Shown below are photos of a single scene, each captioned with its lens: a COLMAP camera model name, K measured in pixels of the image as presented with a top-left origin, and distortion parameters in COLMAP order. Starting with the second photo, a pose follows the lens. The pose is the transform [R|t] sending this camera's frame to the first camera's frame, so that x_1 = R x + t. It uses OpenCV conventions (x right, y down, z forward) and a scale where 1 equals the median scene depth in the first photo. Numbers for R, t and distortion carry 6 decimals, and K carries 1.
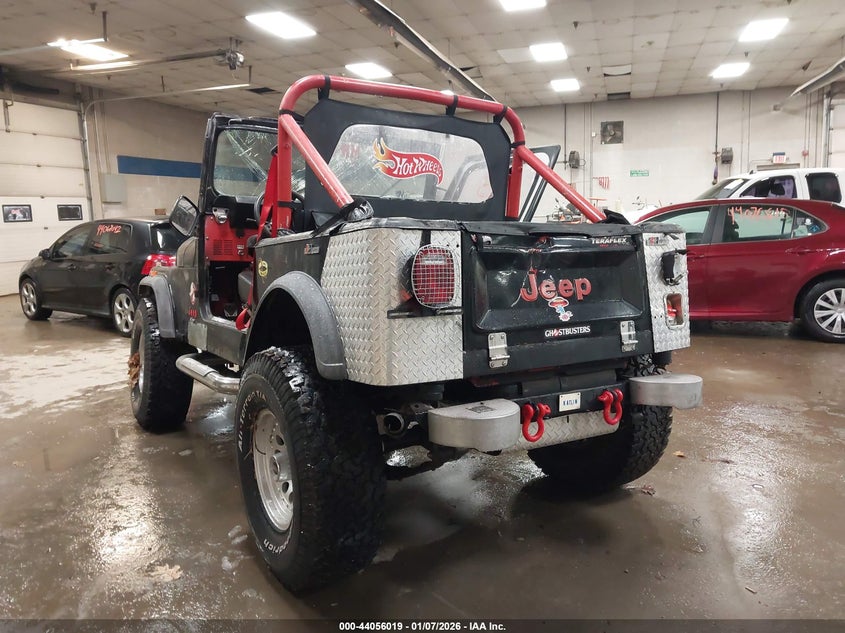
lens RADIAL K [[658.3, 0, 420.5], [0, 658.3, 312.9], [0, 0, 1]] dist [-0.001435, -0.001828]
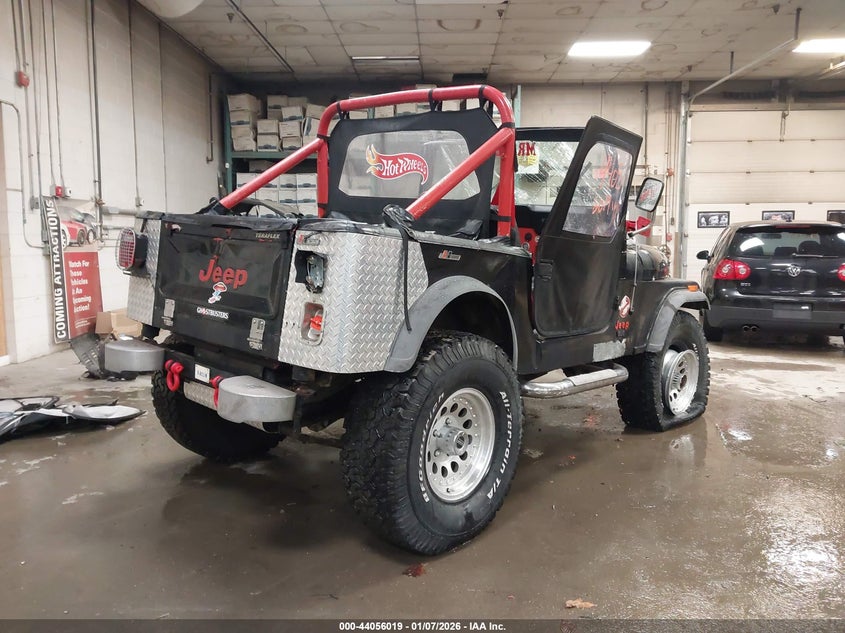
lens RADIAL K [[658.3, 0, 420.5], [0, 658.3, 312.9], [0, 0, 1]] dist [-0.001435, -0.001828]
pose [[0.281419, 0.138889, -0.949481, 1.034196], [-0.150291, 0.983638, 0.099340, -0.101828], [0.947743, 0.114743, 0.297688, 0.744024]]
